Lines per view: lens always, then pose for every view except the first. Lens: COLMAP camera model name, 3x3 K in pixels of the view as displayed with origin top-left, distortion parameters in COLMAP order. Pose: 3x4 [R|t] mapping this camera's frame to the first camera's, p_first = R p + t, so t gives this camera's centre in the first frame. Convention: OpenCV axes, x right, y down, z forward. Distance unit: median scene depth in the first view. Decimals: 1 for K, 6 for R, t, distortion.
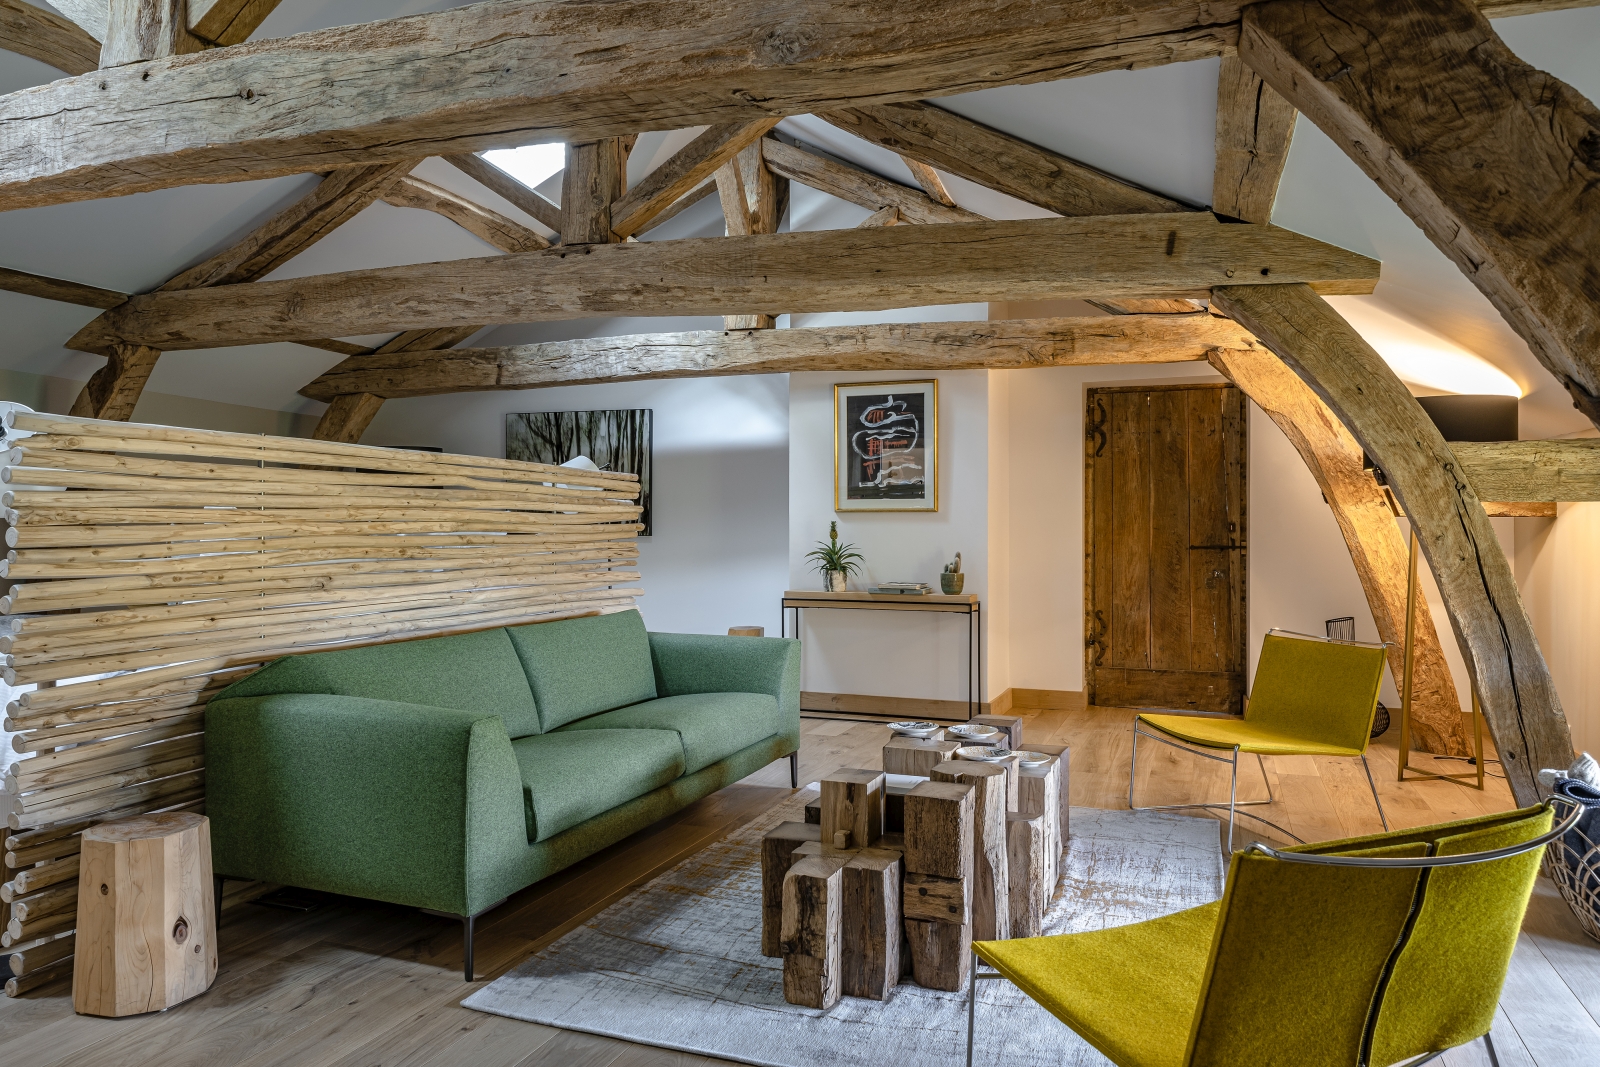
lens RADIAL K [[1087.7, 0, 801.4], [0, 1087.7, 525.2], [0, 0, 1]] dist [-0.002698, 0.002170]
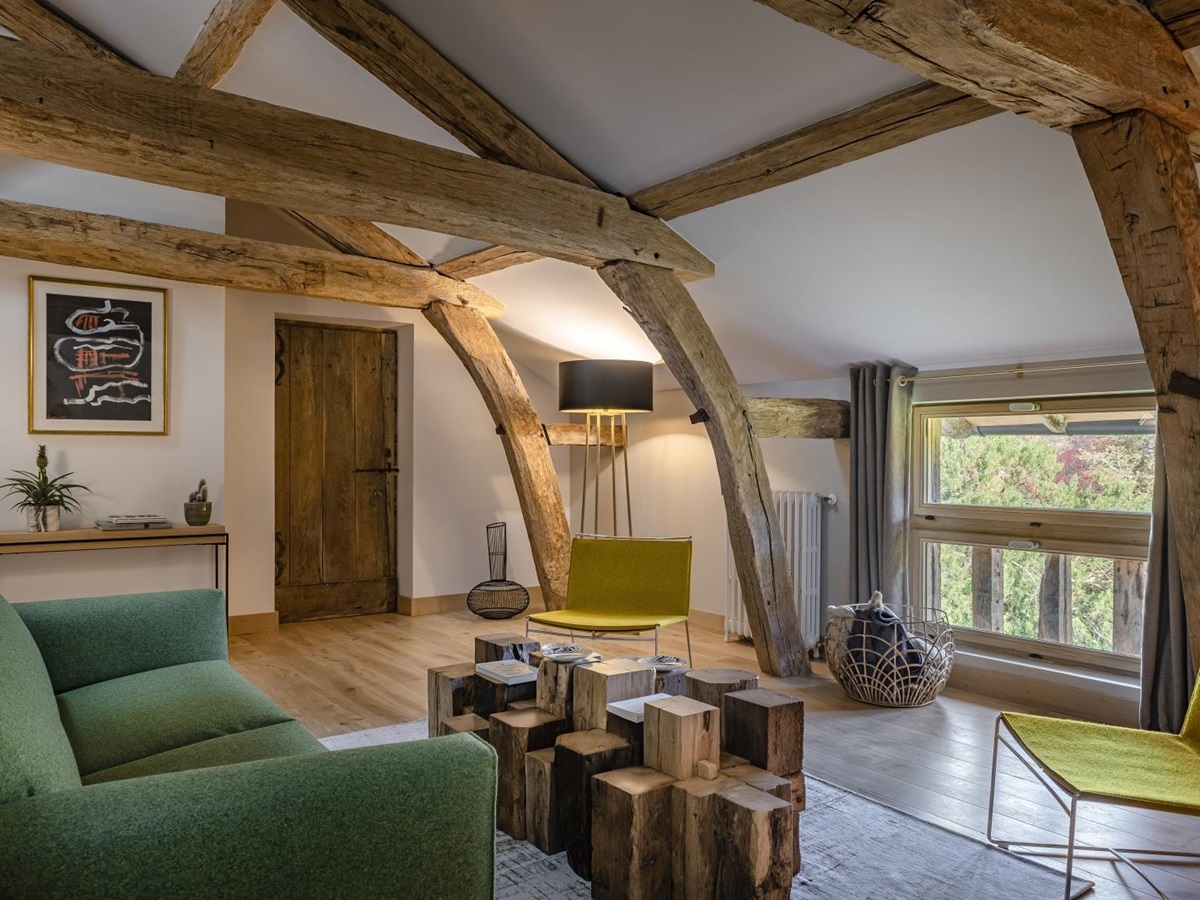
lens RADIAL K [[920.9, 0, 600.5], [0, 920.9, 458.2], [0, 0, 1]] dist [-0.006683, 0.007135]
pose [[0.549115, -0.004330, 0.835735, -0.317427], [-0.003456, 0.999966, 0.007452, -0.000552], [-0.835739, -0.006980, 0.549082, 0.275323]]
